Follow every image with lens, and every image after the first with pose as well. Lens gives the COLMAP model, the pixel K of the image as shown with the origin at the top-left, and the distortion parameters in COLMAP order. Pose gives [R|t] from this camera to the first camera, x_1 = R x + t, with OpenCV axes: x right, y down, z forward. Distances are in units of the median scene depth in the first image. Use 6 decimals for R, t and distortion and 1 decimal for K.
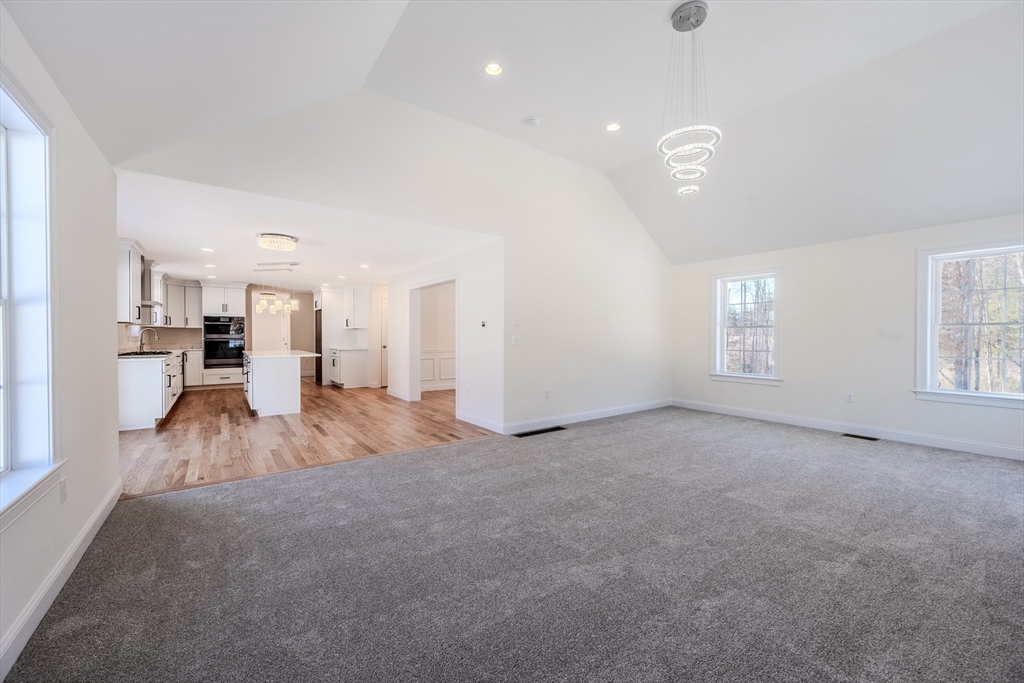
lens RADIAL K [[400.1, 0, 512.0], [0, 400.1, 341.5], [0, 0, 1]] dist [-0.000296, 0.000046]
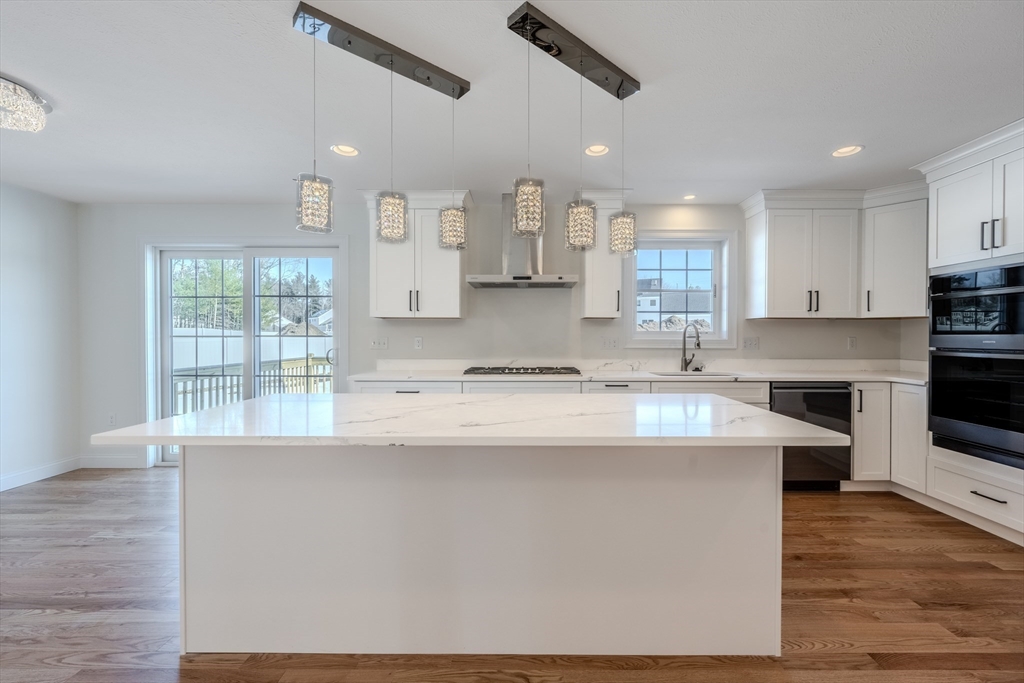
lens RADIAL K [[417.6, 0, 528.2], [0, 417.6, 339.8], [0, 0, 1]] dist [-0.001802, -0.000255]
pose [[-0.591477, 0.003795, -0.806313, -0.320691], [-0.013723, 0.999797, 0.014772, -0.014412], [0.806205, 0.019803, -0.591304, 0.941821]]
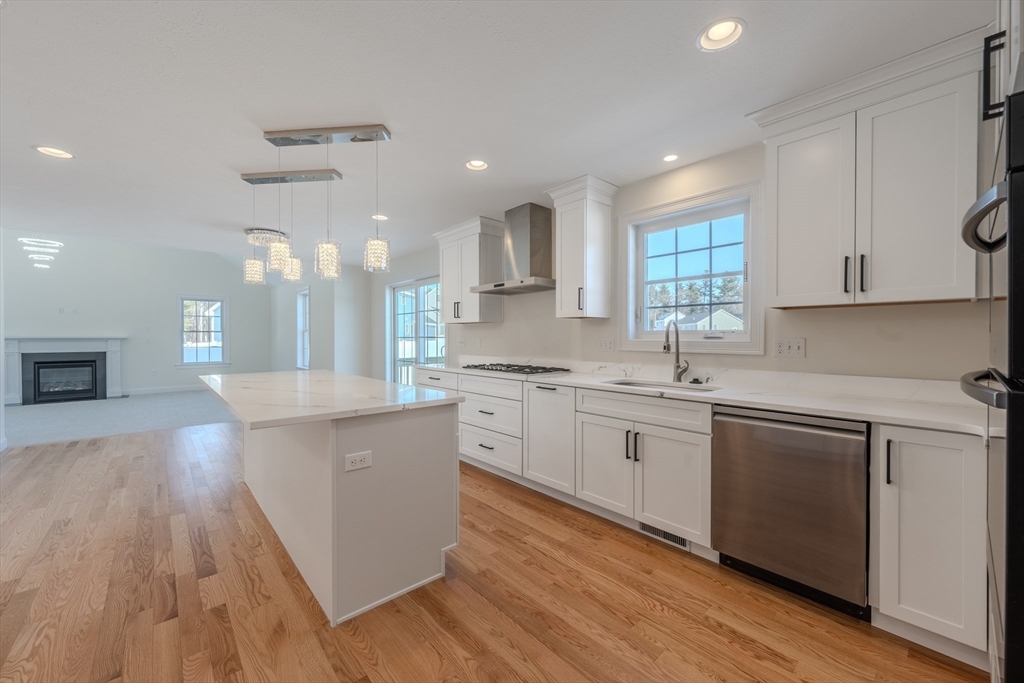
lens RADIAL K [[400.1, 0, 512.0], [0, 400.1, 341.5], [0, 0, 1]] dist [-0.000296, 0.000046]
pose [[-0.995434, -0.001049, -0.095447, -0.599347], [-0.003375, 0.999701, 0.024213, -0.017515], [0.095394, 0.024424, -0.995140, 1.122233]]
